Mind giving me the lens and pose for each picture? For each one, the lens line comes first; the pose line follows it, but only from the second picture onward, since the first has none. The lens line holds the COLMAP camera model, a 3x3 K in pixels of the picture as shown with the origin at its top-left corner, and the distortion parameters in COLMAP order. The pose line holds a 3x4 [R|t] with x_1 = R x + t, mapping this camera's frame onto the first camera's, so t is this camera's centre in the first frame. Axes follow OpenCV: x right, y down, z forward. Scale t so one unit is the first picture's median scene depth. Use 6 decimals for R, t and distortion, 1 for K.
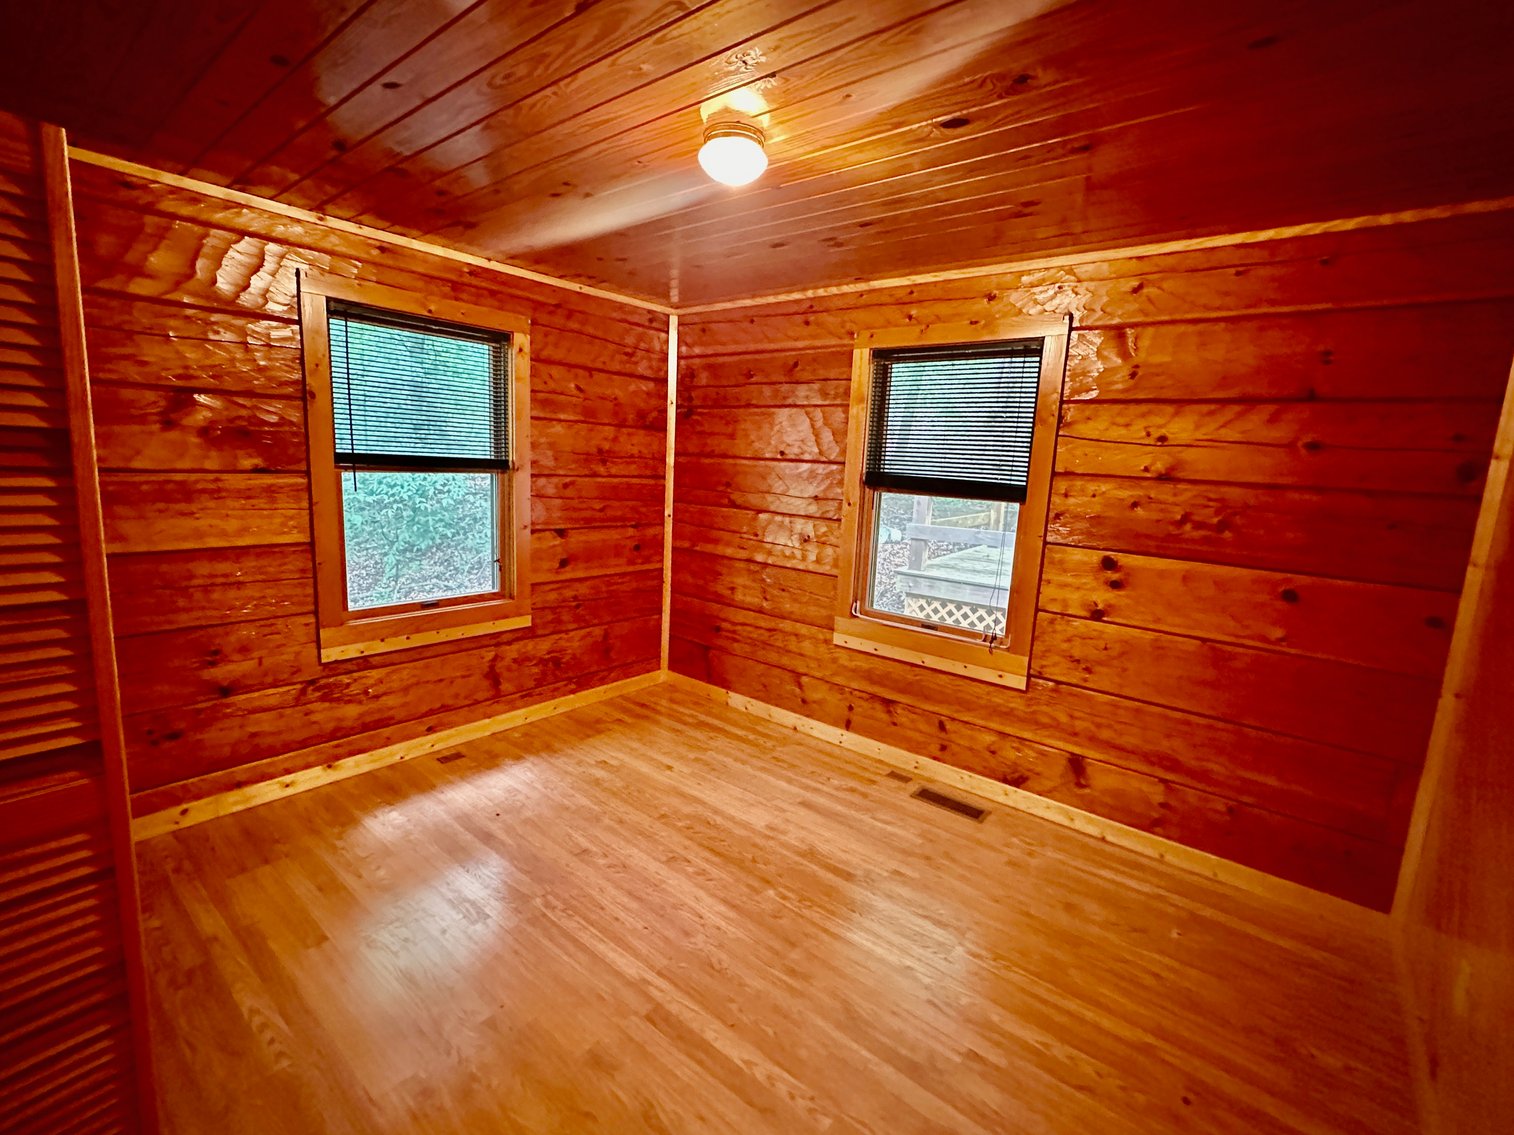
lens RADIAL K [[680.3, 0, 757.0], [0, 680.3, 567.5], [0, 0, 1]] dist [-0.000342, 0.000225]
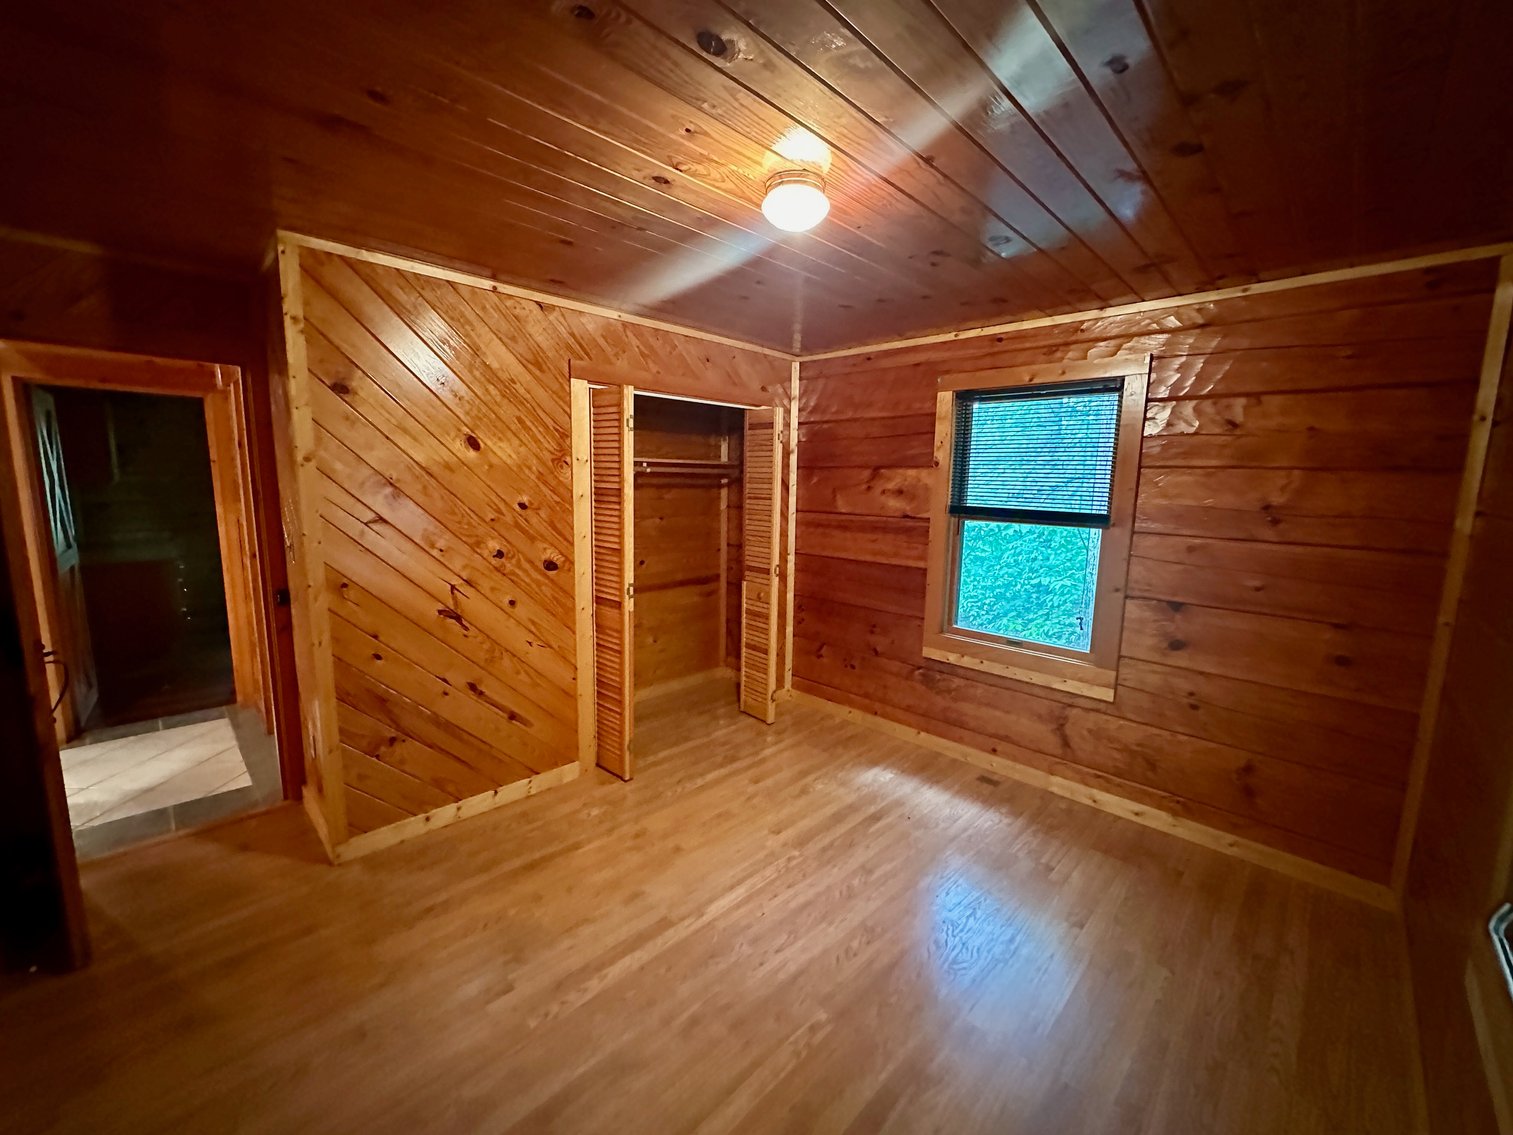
lens RADIAL K [[605.7, 0, 756.5], [0, 605.7, 567.5], [0, 0, 1]] dist [-0.003147, 0.000484]
pose [[-0.079761, 0.087767, -0.992943, 0.540140], [-0.195121, 0.975472, 0.101897, -0.085817], [0.977530, 0.201872, -0.060680, 0.651801]]
